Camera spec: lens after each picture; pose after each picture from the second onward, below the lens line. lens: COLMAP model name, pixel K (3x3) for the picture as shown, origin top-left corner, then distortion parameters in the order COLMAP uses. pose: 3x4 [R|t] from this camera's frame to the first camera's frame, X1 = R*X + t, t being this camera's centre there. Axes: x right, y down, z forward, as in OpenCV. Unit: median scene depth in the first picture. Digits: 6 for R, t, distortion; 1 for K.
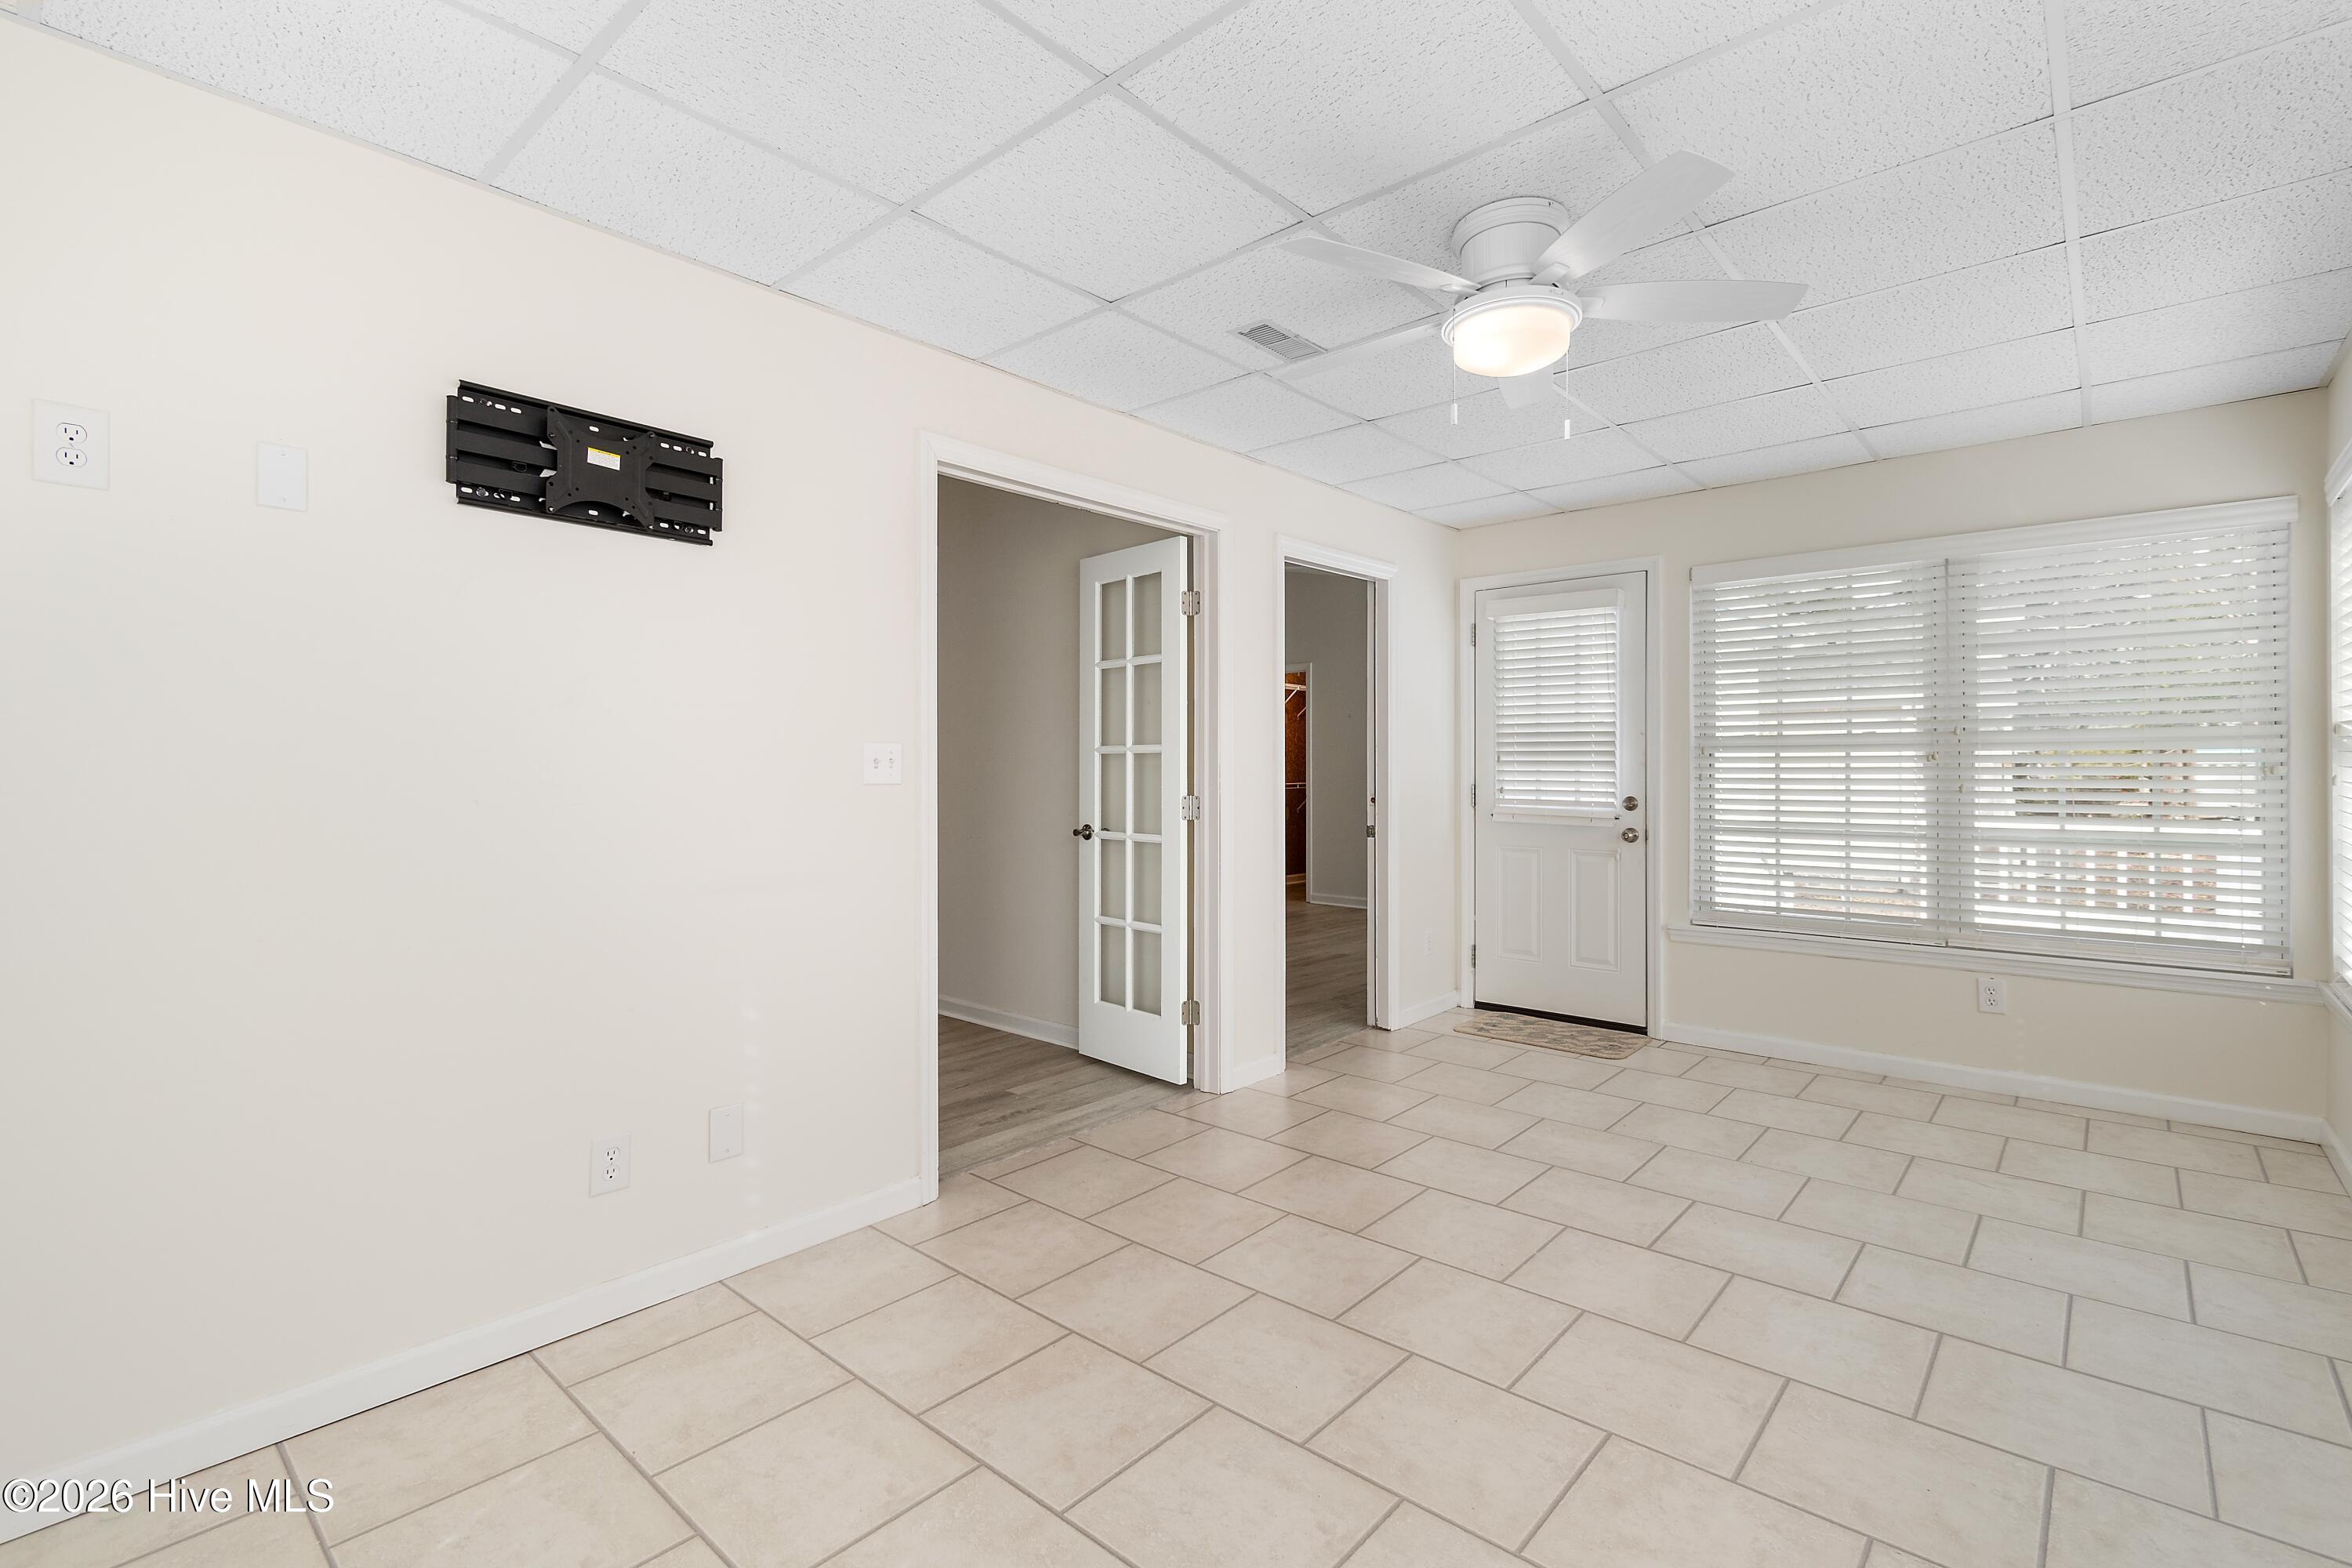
lens RADIAL K [[1055.8, 0, 1184.9], [0, 1055.8, 759.4], [0, 0, 1]] dist [-0.002100, -0.000391]
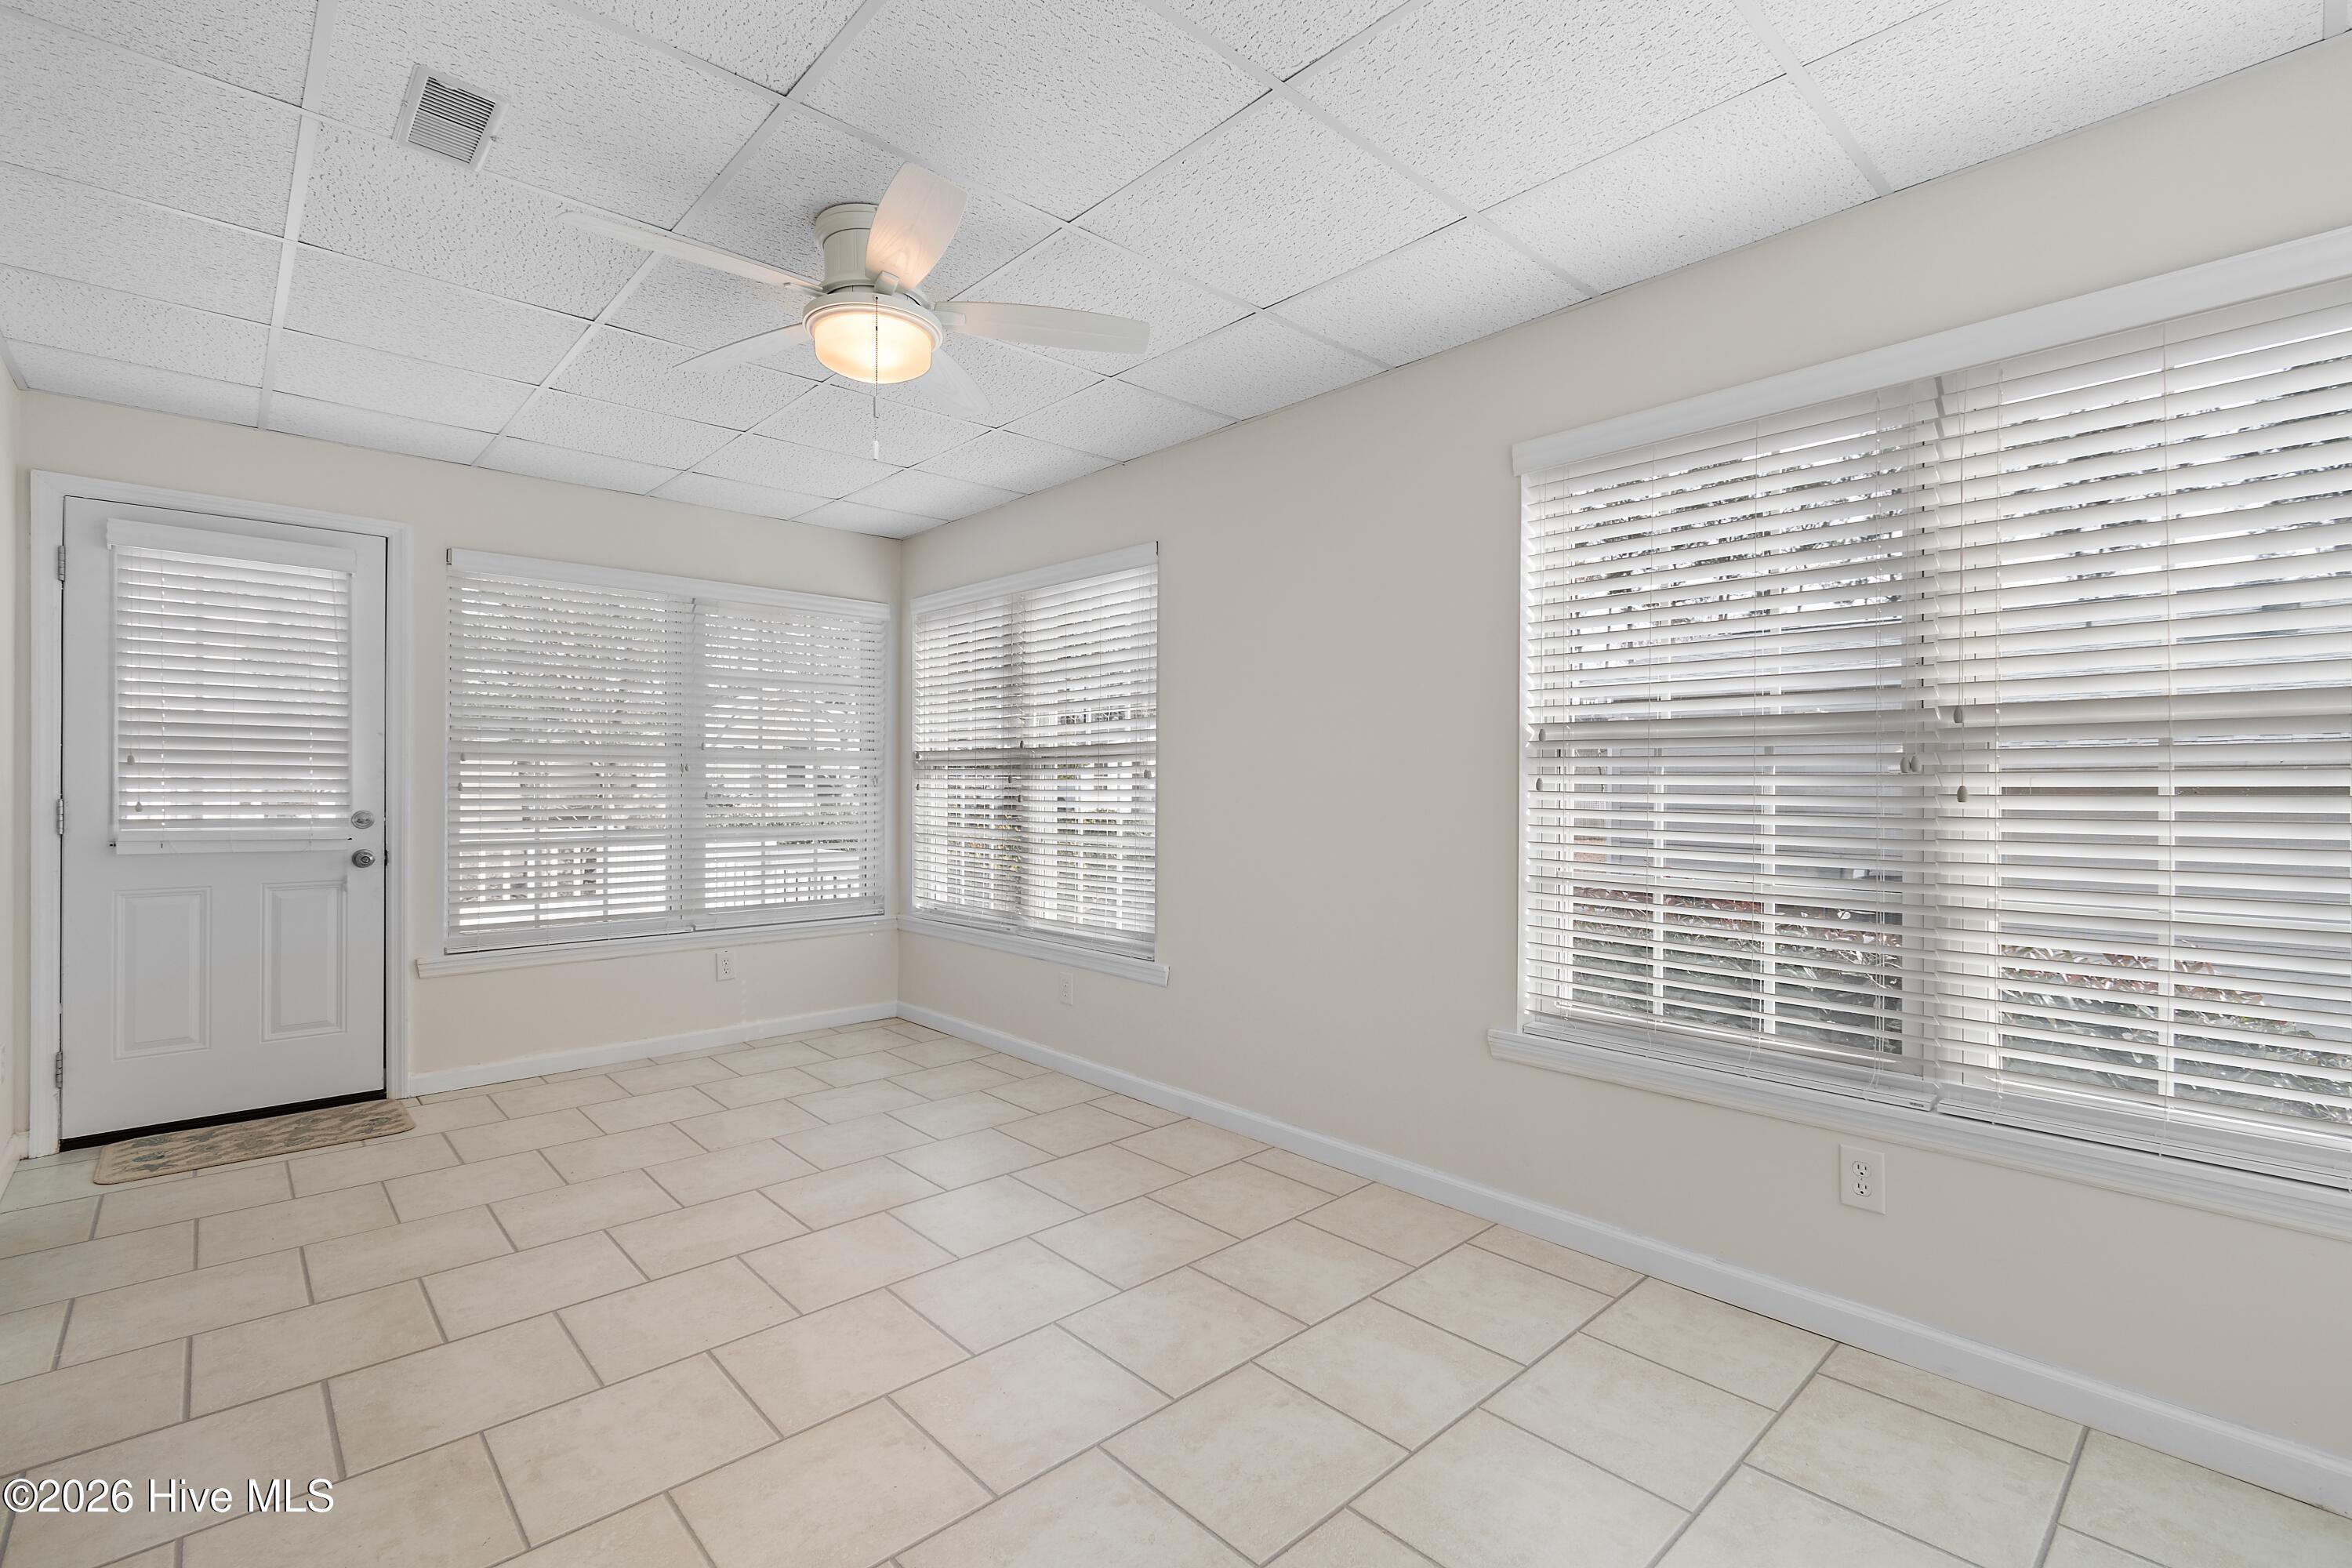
lens RADIAL K [[1045.0, 0, 1181.6], [0, 1045.0, 788.7], [0, 0, 1]] dist [0.000879, -0.000194]
pose [[0.099574, -0.005595, 0.995014, -0.315493], [-0.013620, 0.999883, 0.006986, 0.003937], [-0.994937, -0.014248, 0.099486, 0.297974]]
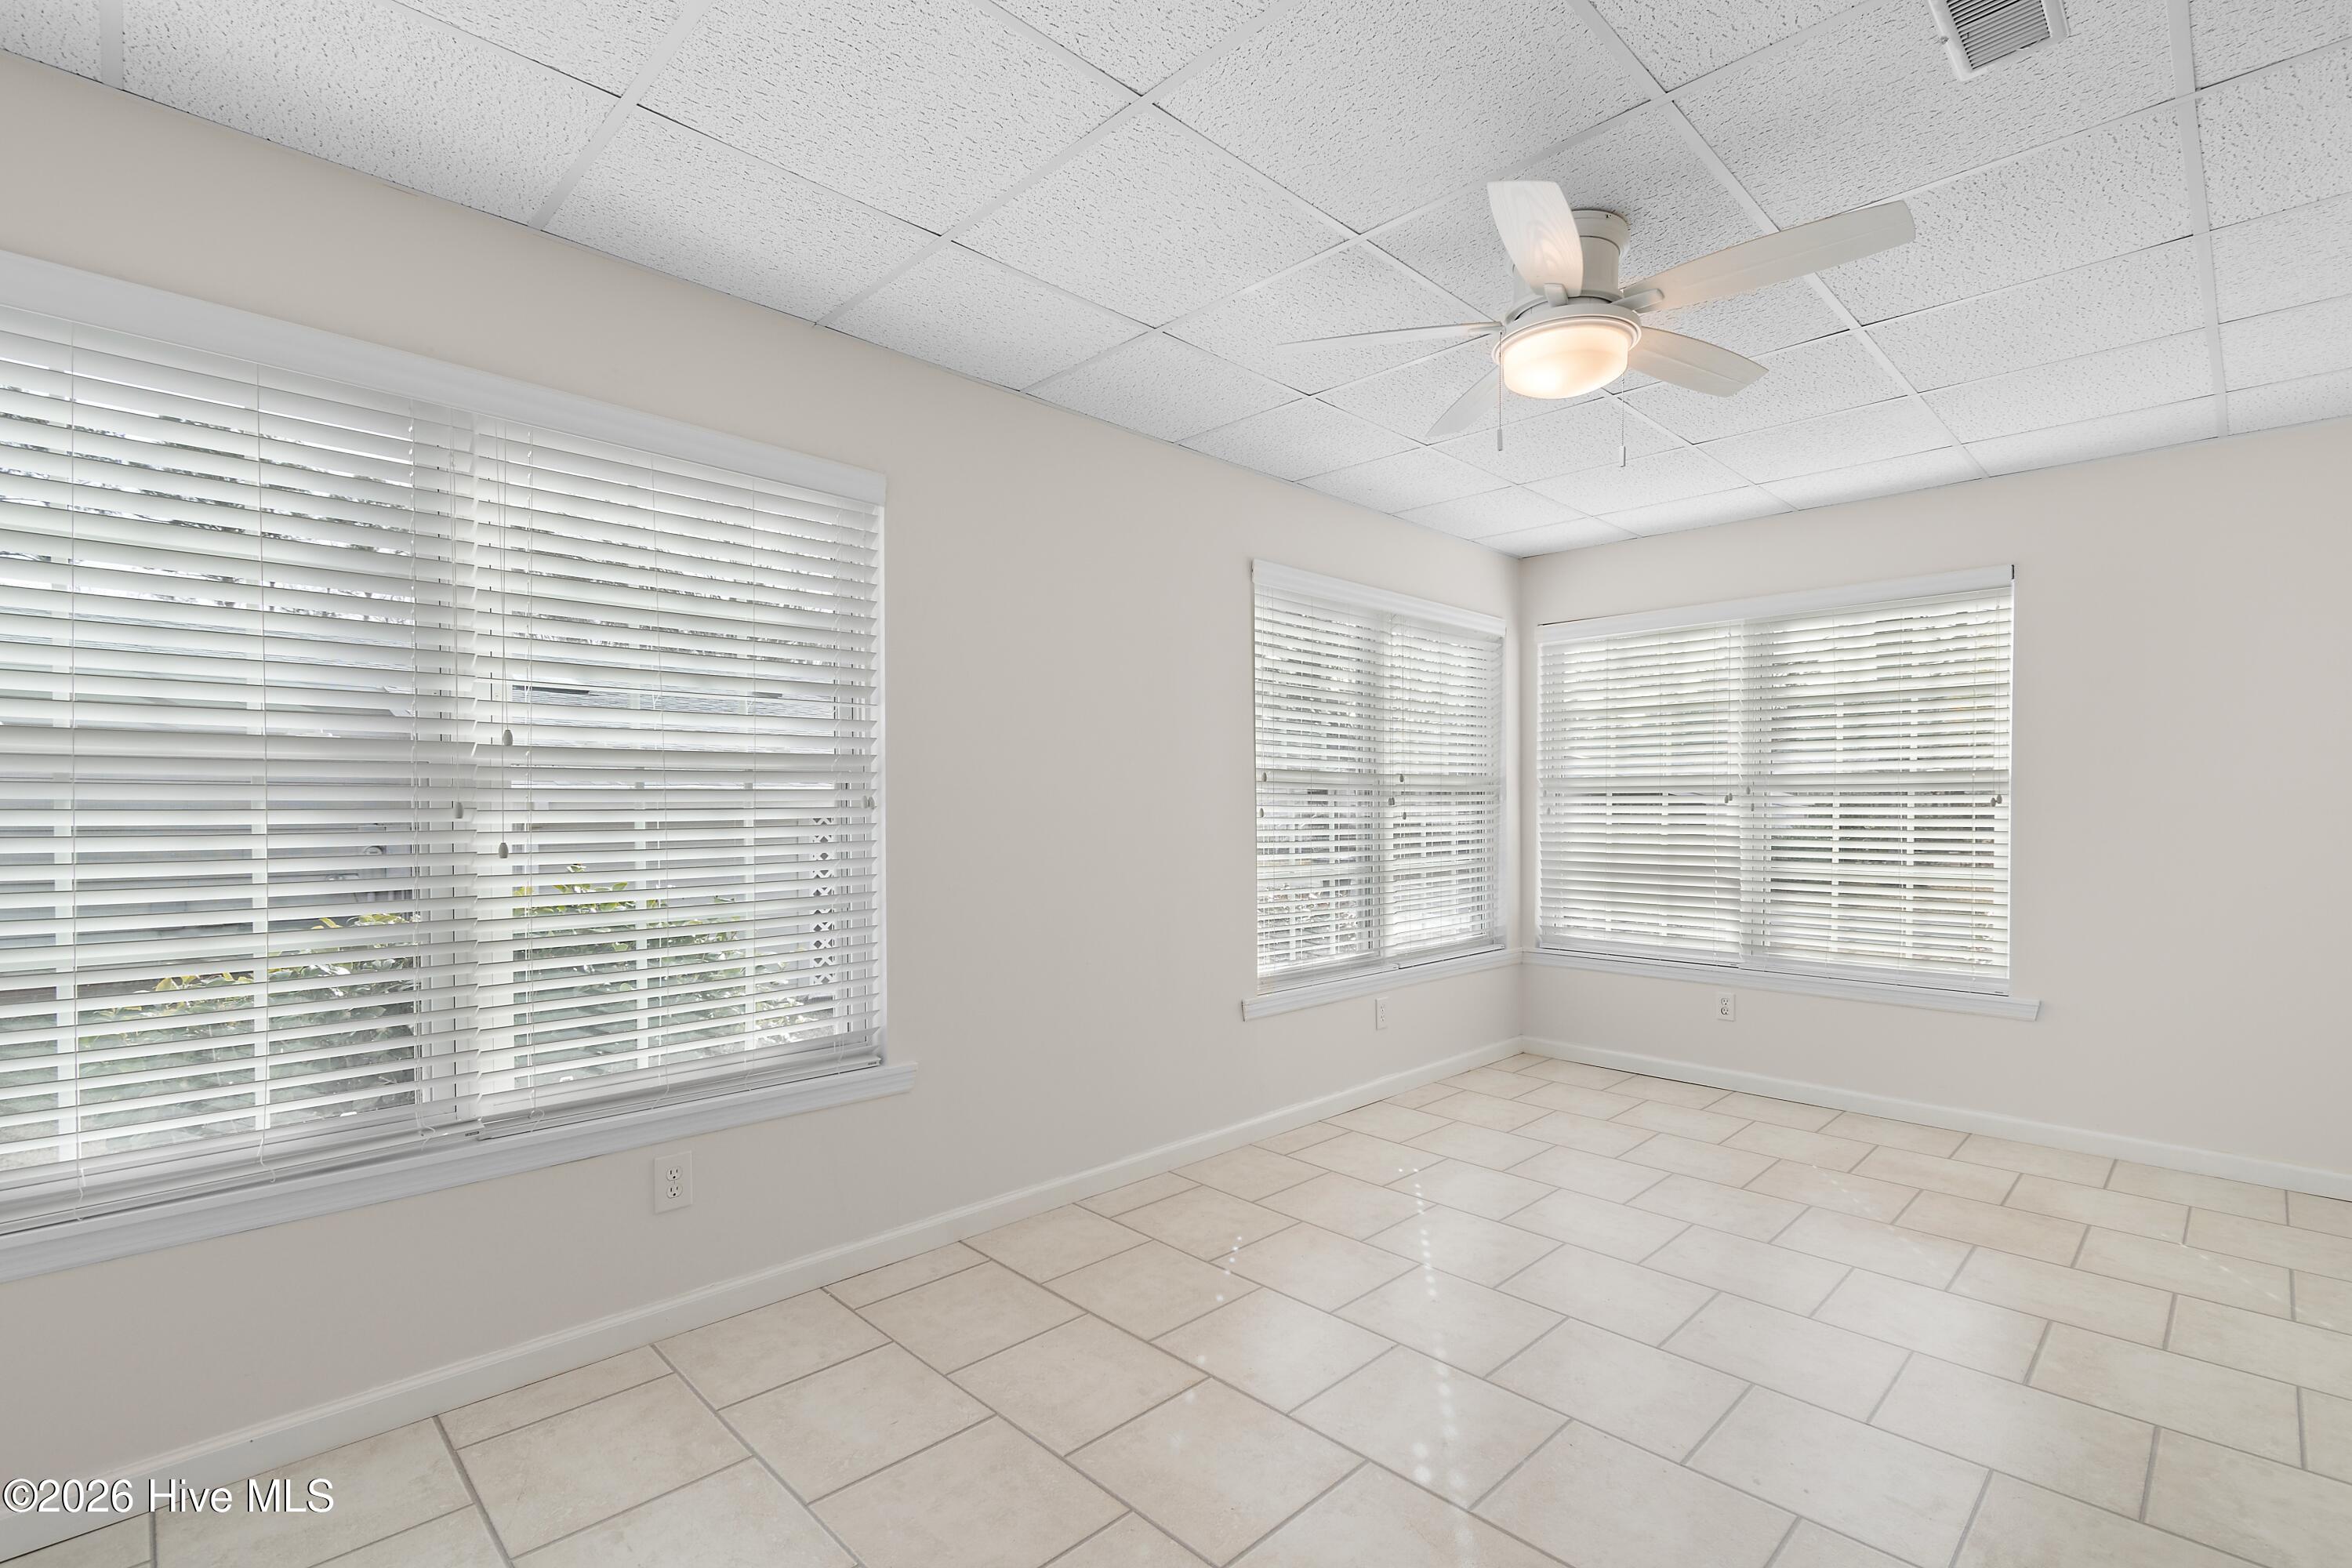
lens RADIAL K [[1064.7, 0, 1176.0], [0, 1064.7, 838.3], [0, 0, 1]] dist [0.018646, 0.000210]
pose [[-0.997176, 0.007070, 0.074769, 0.288866], [0.007848, 0.999918, 0.010118, 0.013875], [-0.074691, 0.010676, -0.997150, 0.981602]]
